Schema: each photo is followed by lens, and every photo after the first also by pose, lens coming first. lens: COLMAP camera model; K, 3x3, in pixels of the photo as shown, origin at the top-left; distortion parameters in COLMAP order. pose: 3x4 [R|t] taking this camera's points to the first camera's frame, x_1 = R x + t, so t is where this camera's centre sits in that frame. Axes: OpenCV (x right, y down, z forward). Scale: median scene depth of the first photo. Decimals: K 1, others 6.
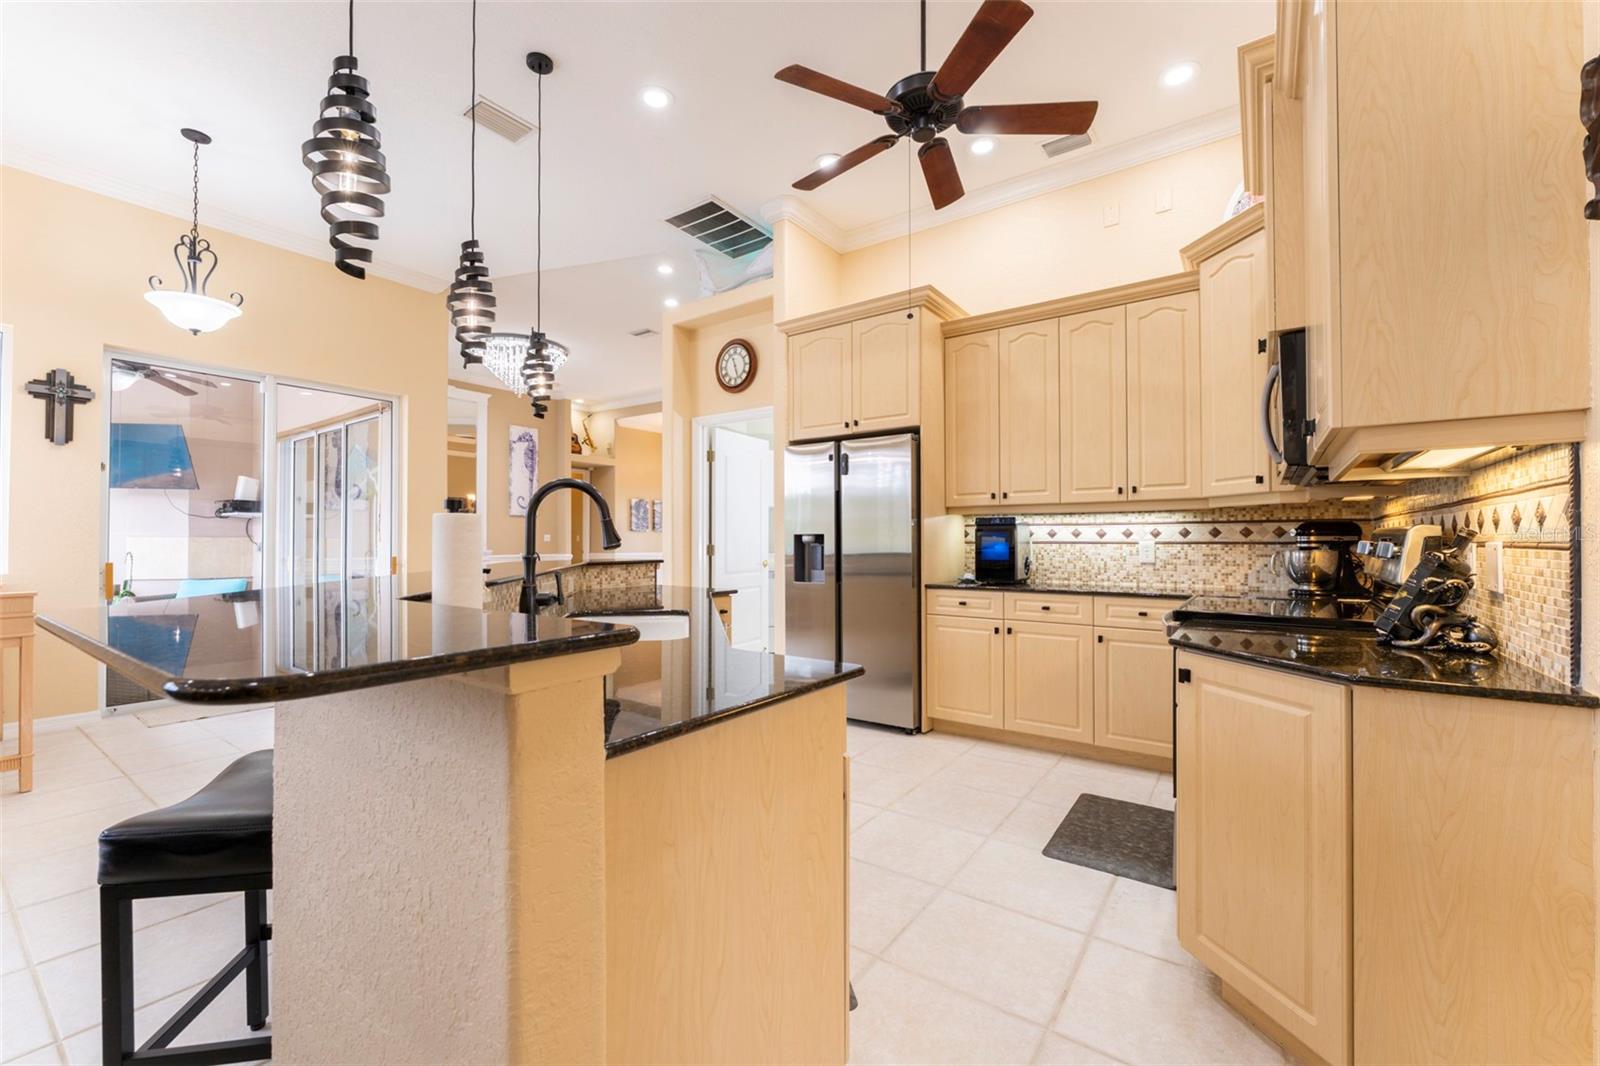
lens RADIAL K [[644.4, 0, 796.4], [0, 644.4, 534.6], [0, 0, 1]] dist [-0.000826, -0.000275]
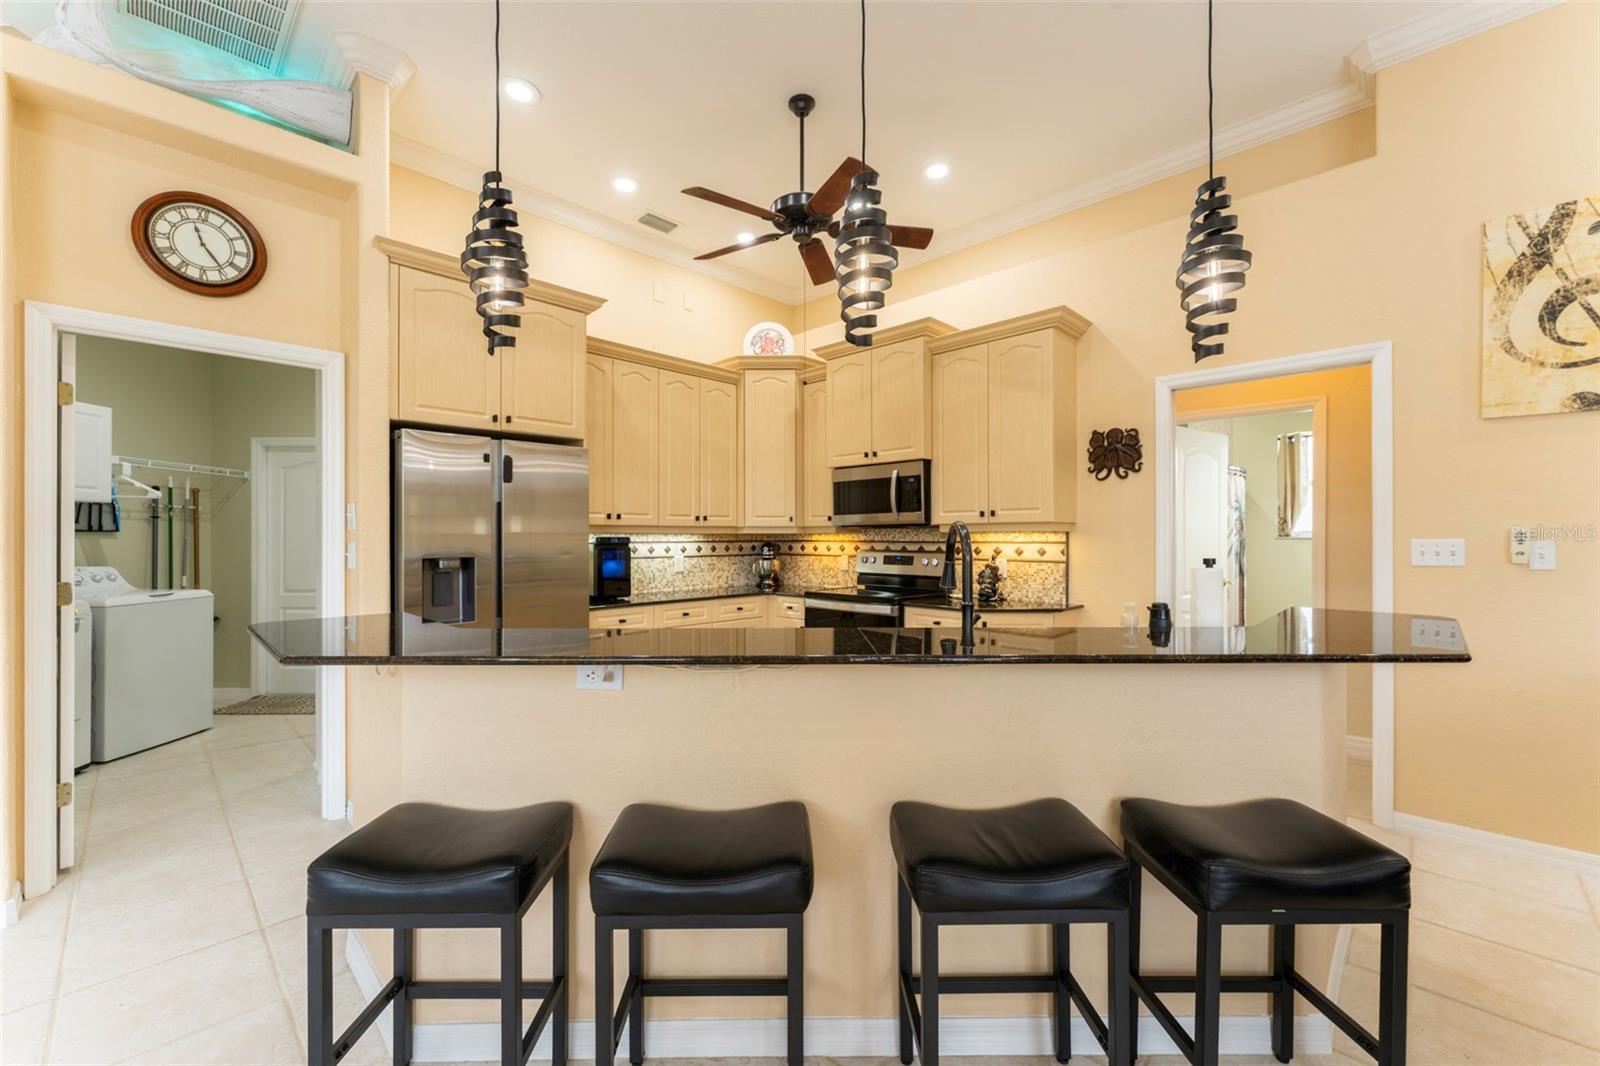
lens RADIAL K [[644.4, 0, 796.4], [0, 644.4, 534.6], [0, 0, 1]] dist [-0.000826, -0.000275]
pose [[0.152870, 0.002761, 0.988243, -0.721538], [-0.009435, 0.999955, -0.001334, -0.033128], [-0.988201, -0.009120, 0.152889, 0.565939]]
